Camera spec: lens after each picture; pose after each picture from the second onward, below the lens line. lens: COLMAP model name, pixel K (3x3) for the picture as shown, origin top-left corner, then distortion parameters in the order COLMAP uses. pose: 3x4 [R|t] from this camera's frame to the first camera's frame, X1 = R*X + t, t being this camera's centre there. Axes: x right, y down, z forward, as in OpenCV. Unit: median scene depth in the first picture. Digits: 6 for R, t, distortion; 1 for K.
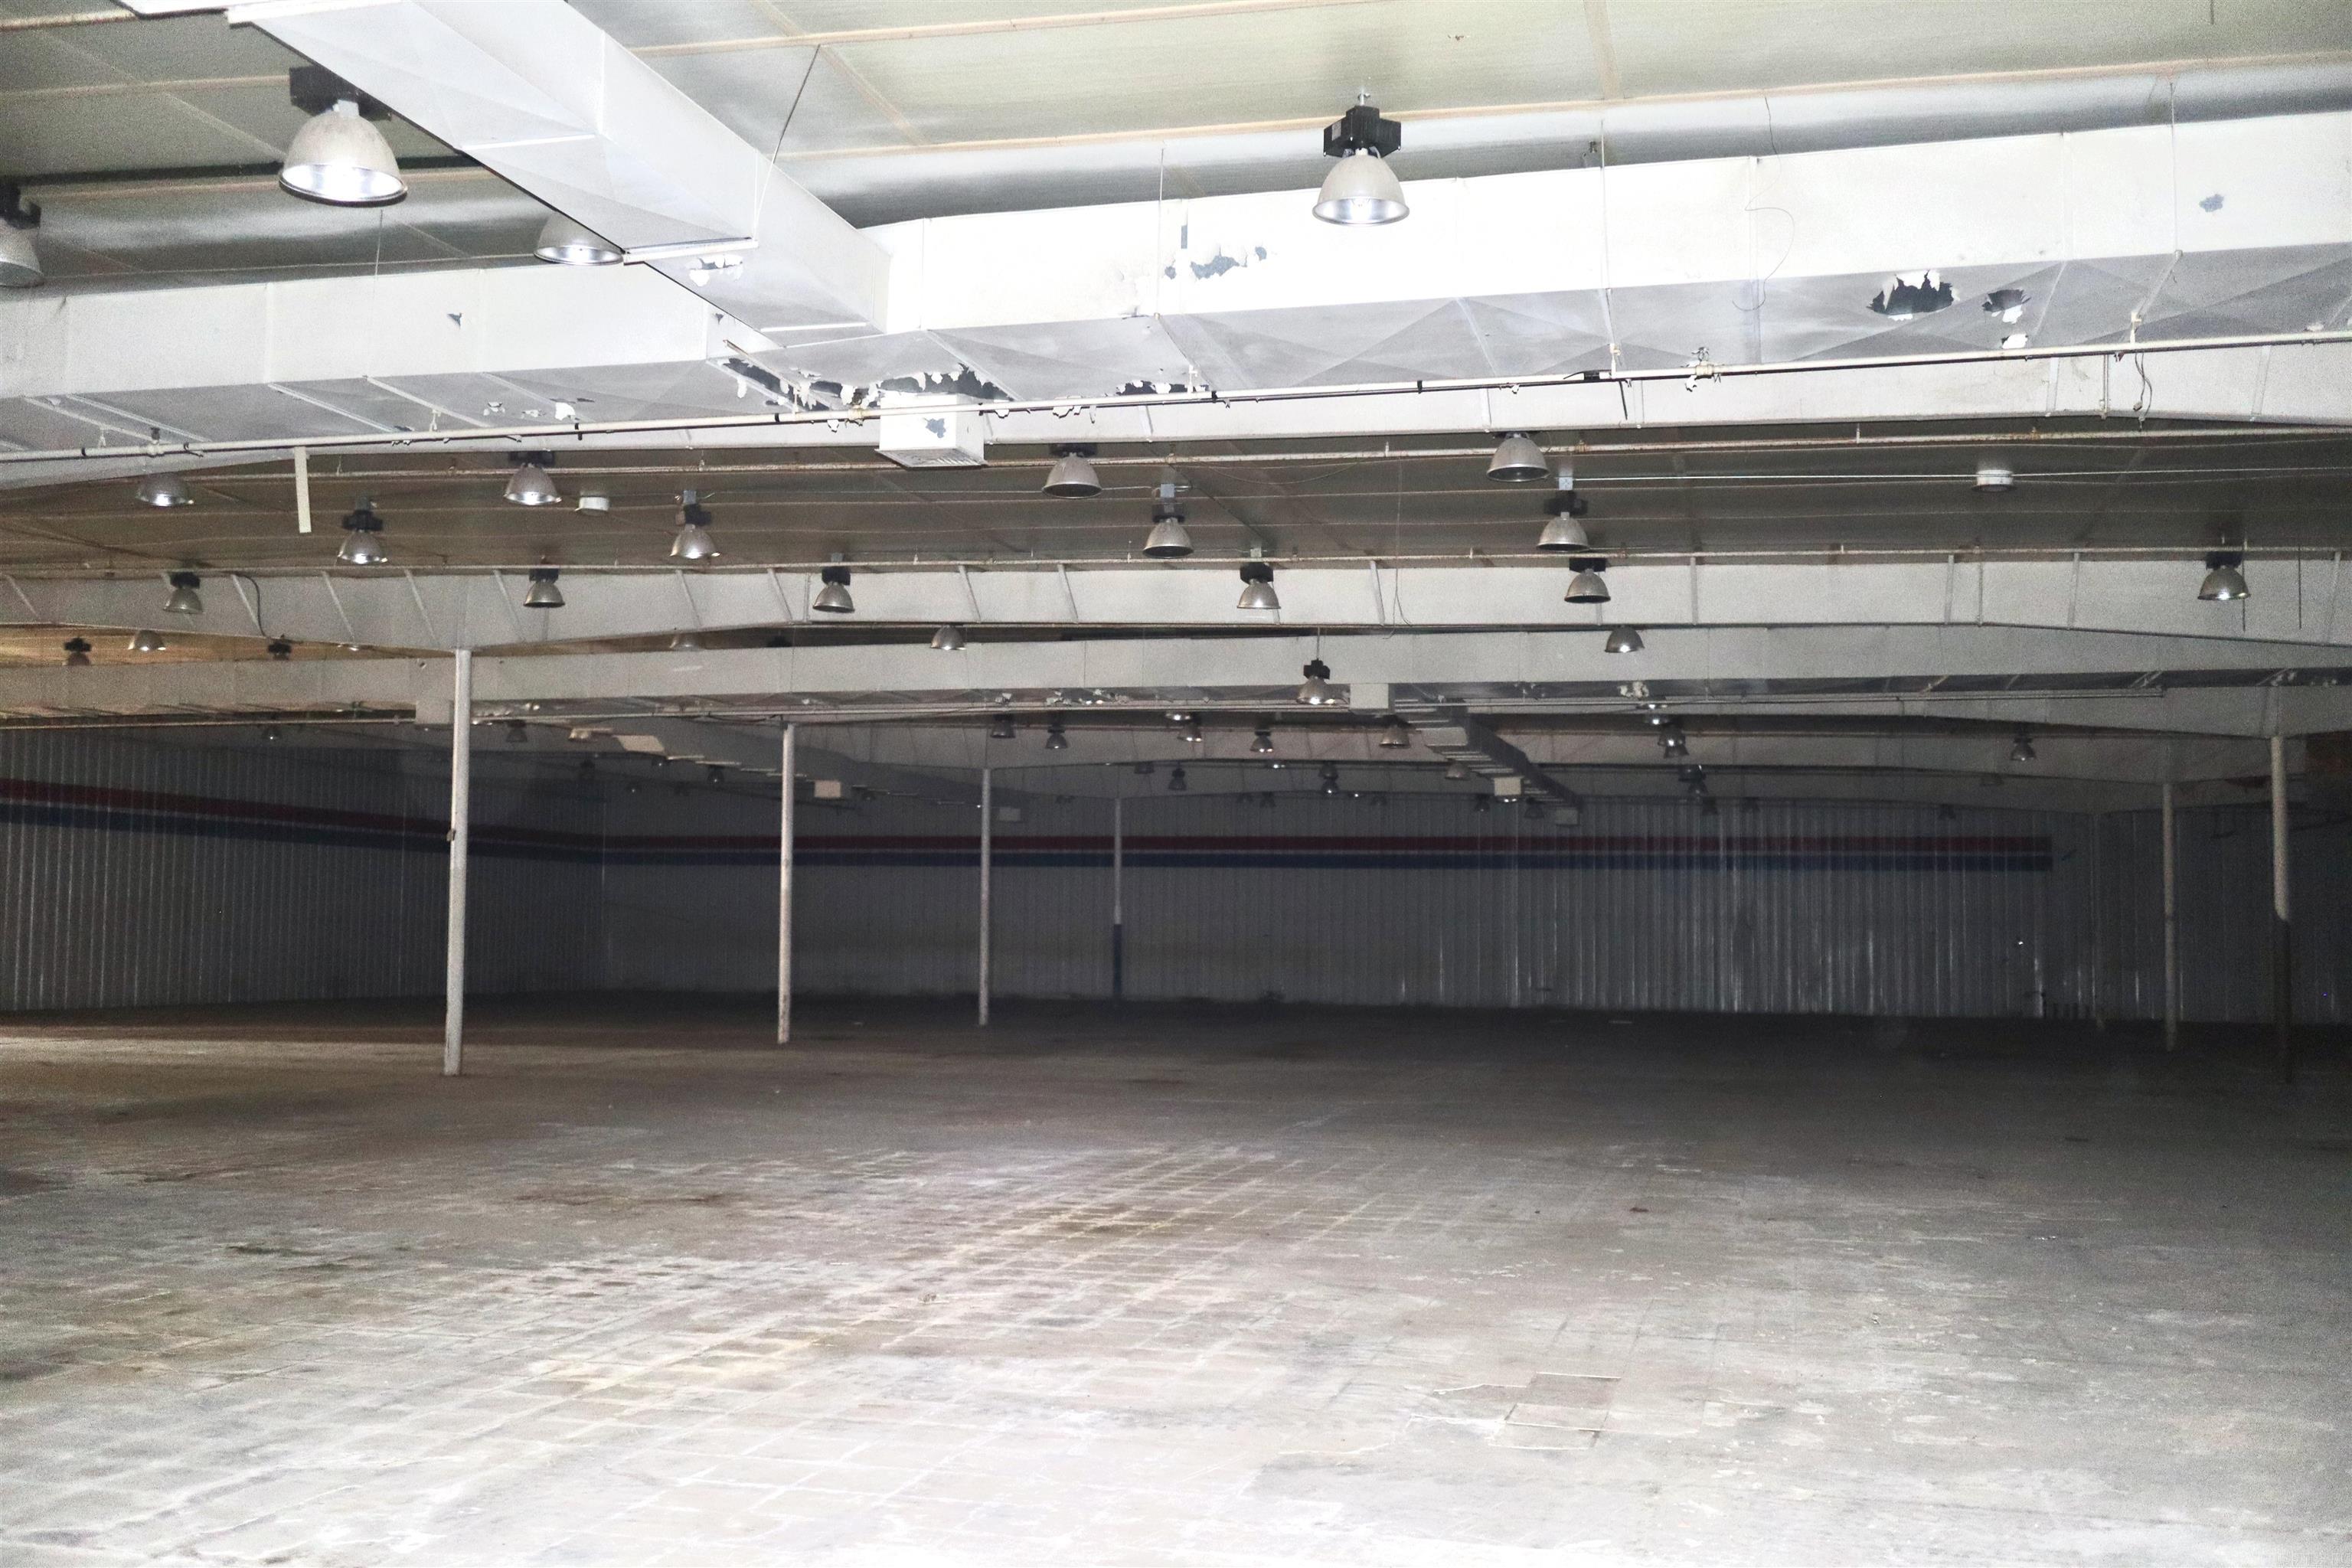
lens RADIAL K [[2292.9, 0, 1172.4], [0, 2292.9, 792.0], [0, 0, 1]] dist [0.006645, 0.014599]
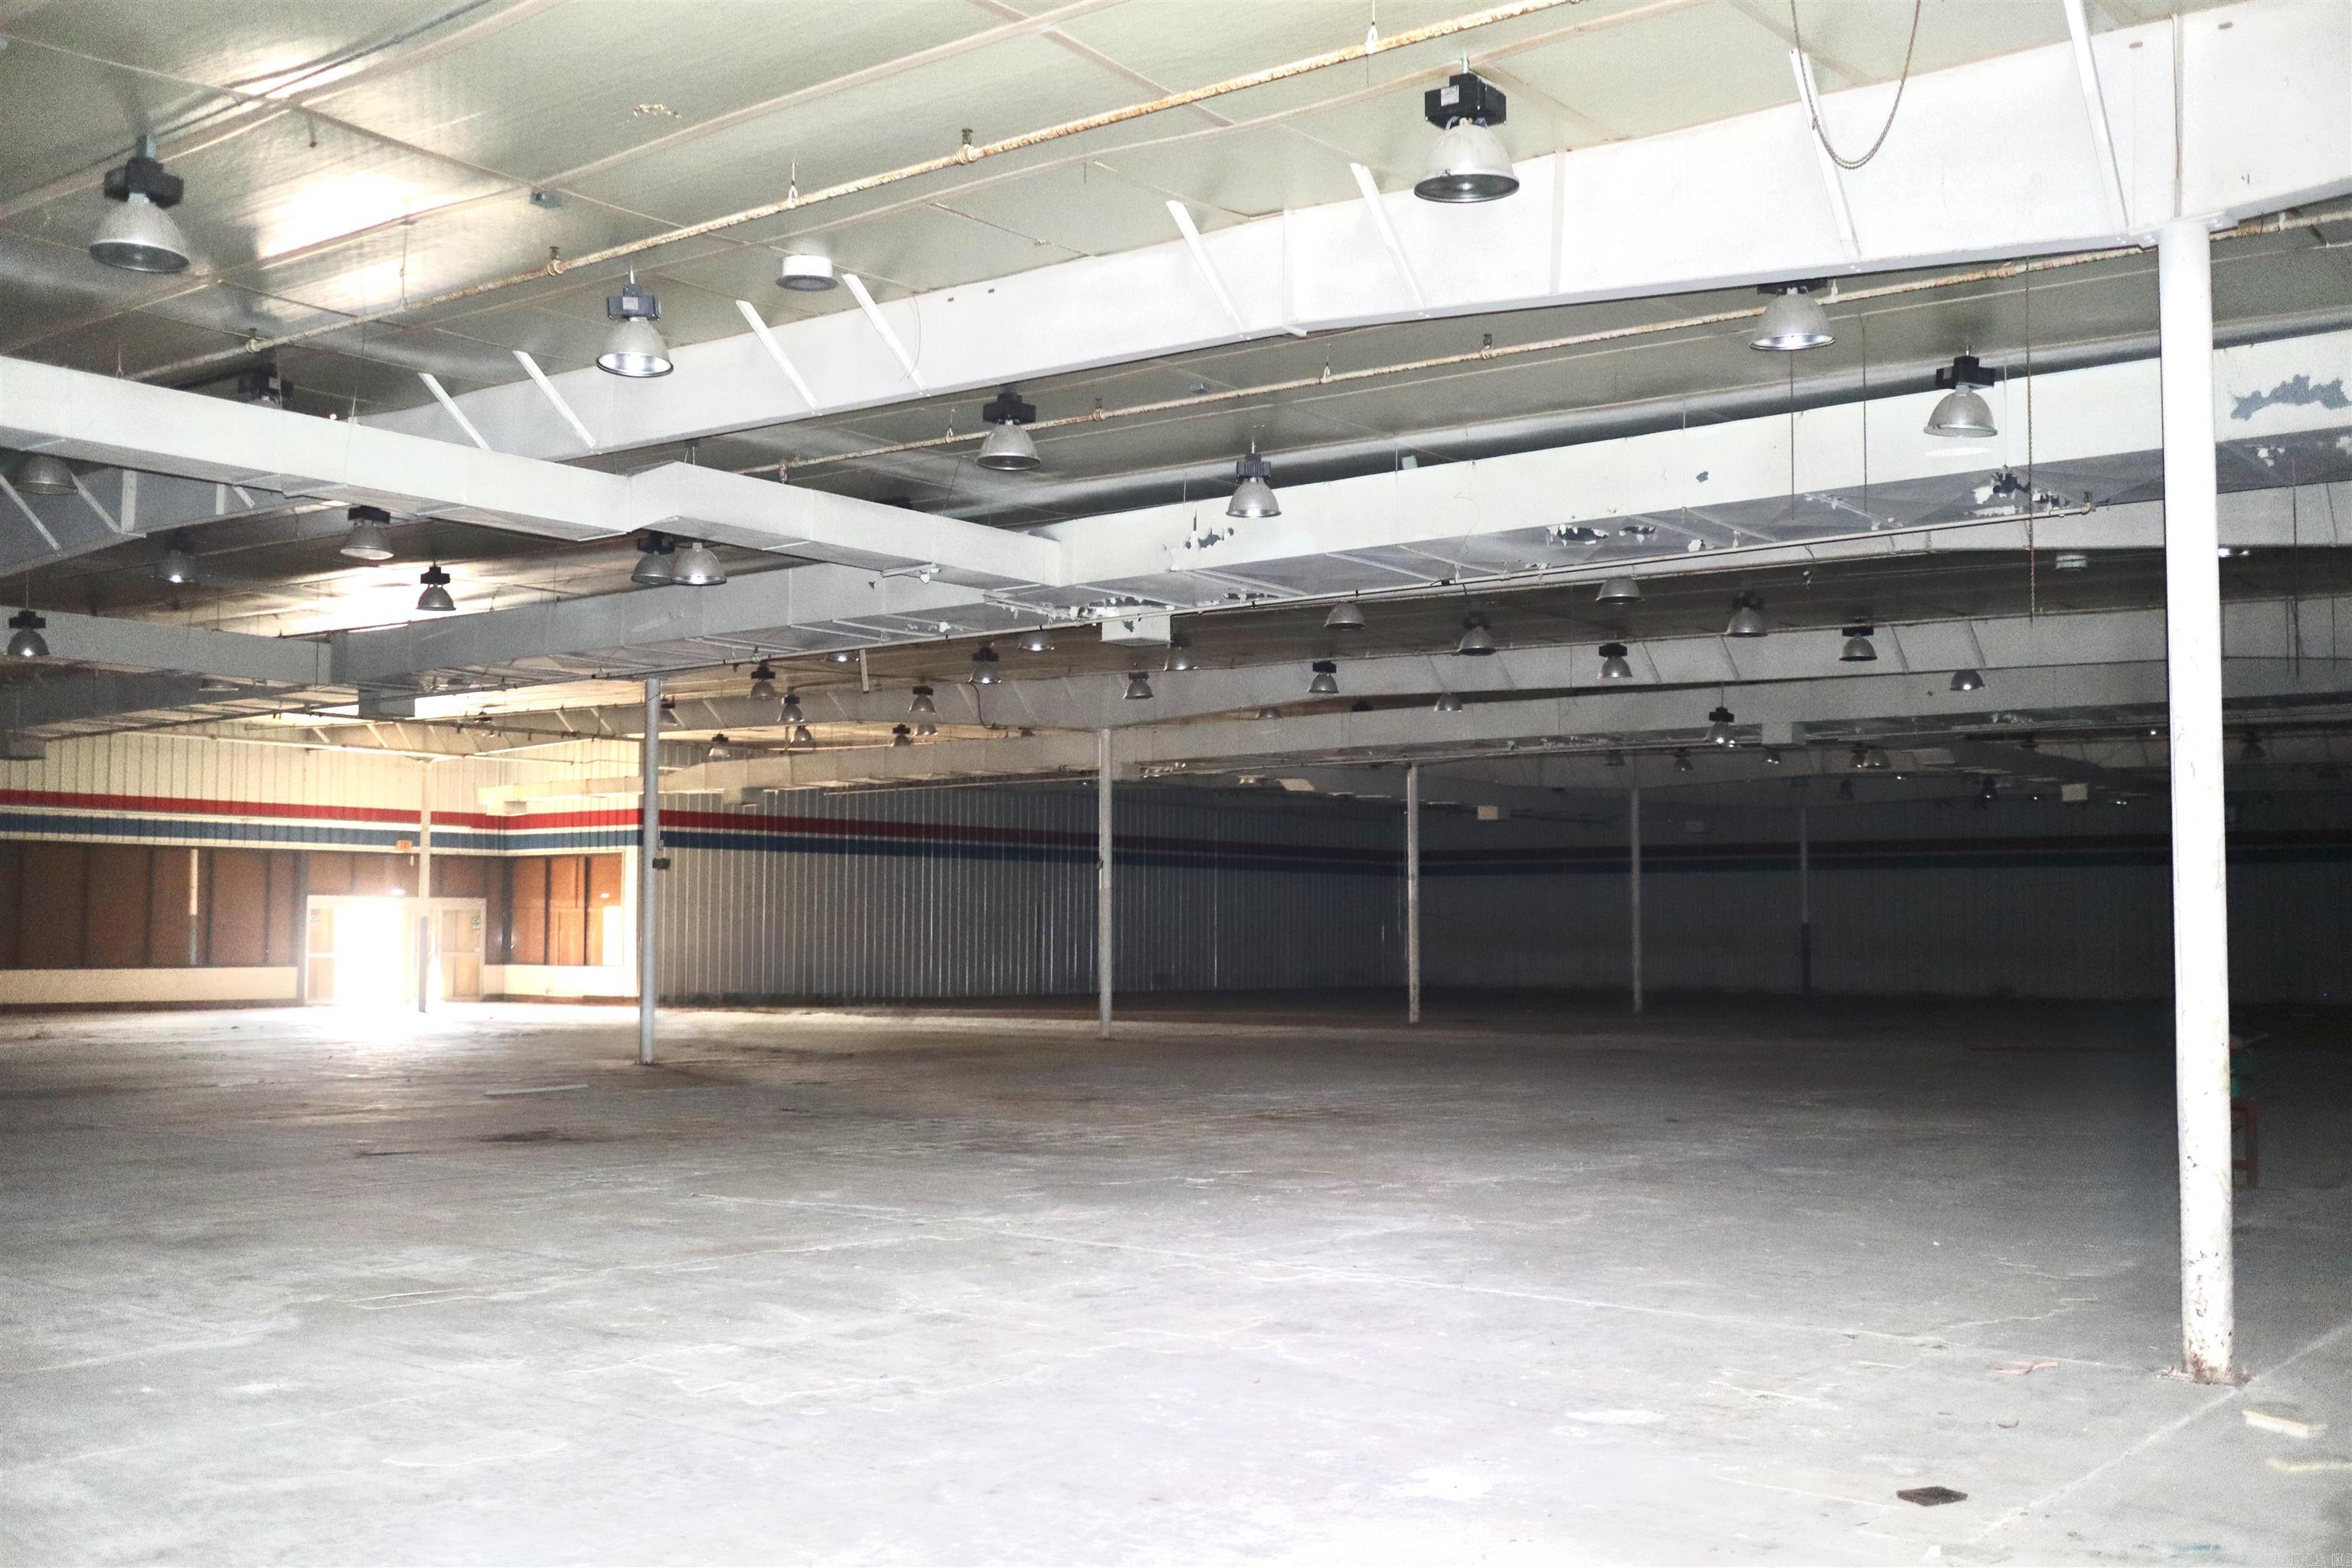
lens RADIAL K [[2292.9, 0, 1172.4], [0, 2292.9, 792.0], [0, 0, 1]] dist [0.006645, 0.014599]
pose [[0.914828, -0.034758, -0.402345, 0.274610], [0.034027, 0.999381, -0.008967, -0.010391], [0.402408, -0.005488, 0.915444, -0.238080]]
